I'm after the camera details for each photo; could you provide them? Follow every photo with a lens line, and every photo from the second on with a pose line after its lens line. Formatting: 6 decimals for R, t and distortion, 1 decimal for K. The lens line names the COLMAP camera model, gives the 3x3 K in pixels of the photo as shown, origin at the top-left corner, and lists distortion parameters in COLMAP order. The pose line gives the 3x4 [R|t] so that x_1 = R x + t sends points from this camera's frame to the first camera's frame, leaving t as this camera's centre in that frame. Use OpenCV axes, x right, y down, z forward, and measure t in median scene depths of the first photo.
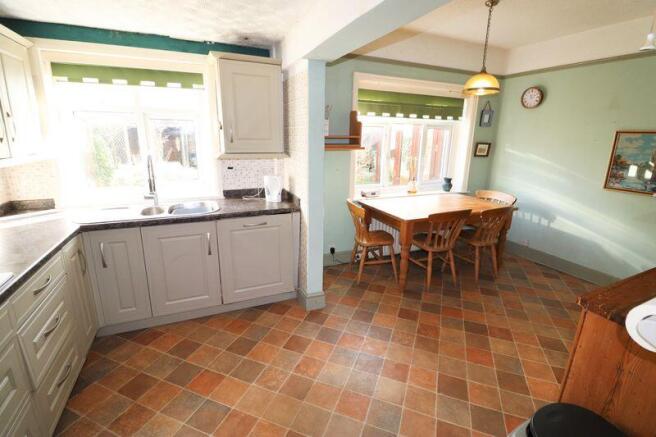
lens RADIAL K [[306.9, 0, 330.9], [0, 306.9, 214.0], [0, 0, 1]] dist [0.002754, -0.013032]
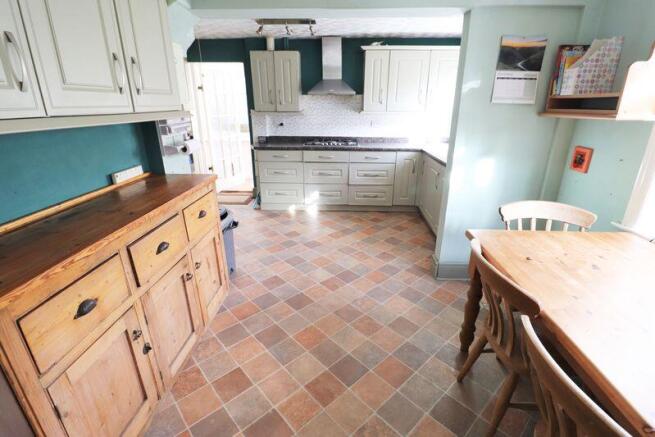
lens RADIAL K [[308.6, 0, 327.5], [0, 308.6, 218.5], [0, 0, 1]] dist [-0.029999, -0.000444]
pose [[-0.465391, 0.291743, -0.835642, 0.730874], [-0.226491, 0.873428, 0.431074, -0.166579], [0.855636, 0.389883, -0.340409, 0.789847]]
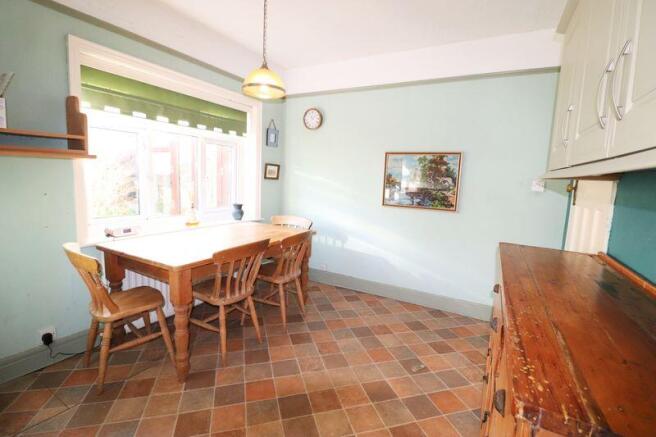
lens RADIAL K [[306.9, 0, 330.9], [0, 306.9, 214.0], [0, 0, 1]] dist [0.002754, -0.013032]
pose [[0.797831, -0.057925, 0.600092, 0.104757], [0.122827, 0.990114, -0.067728, -0.004432], [-0.590237, 0.127743, 0.797059, 0.245771]]
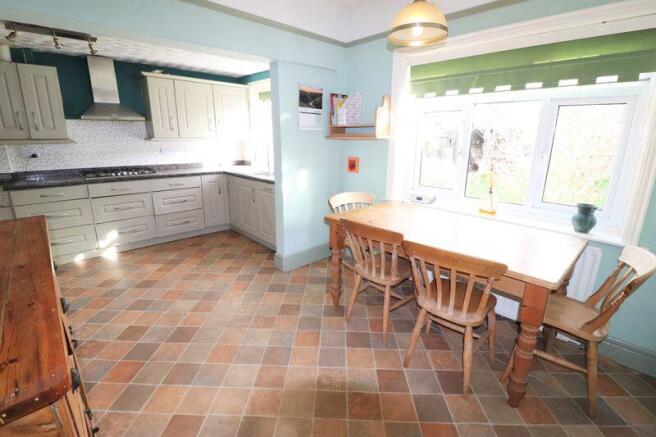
lens RADIAL K [[306.9, 0, 330.9], [0, 306.9, 214.0], [0, 0, 1]] dist [0.002754, -0.013032]
pose [[0.318229, 0.222186, -0.921609, 0.874602], [-0.237056, 0.959914, 0.149566, -0.101129], [0.917897, 0.170877, 0.358143, 0.578738]]
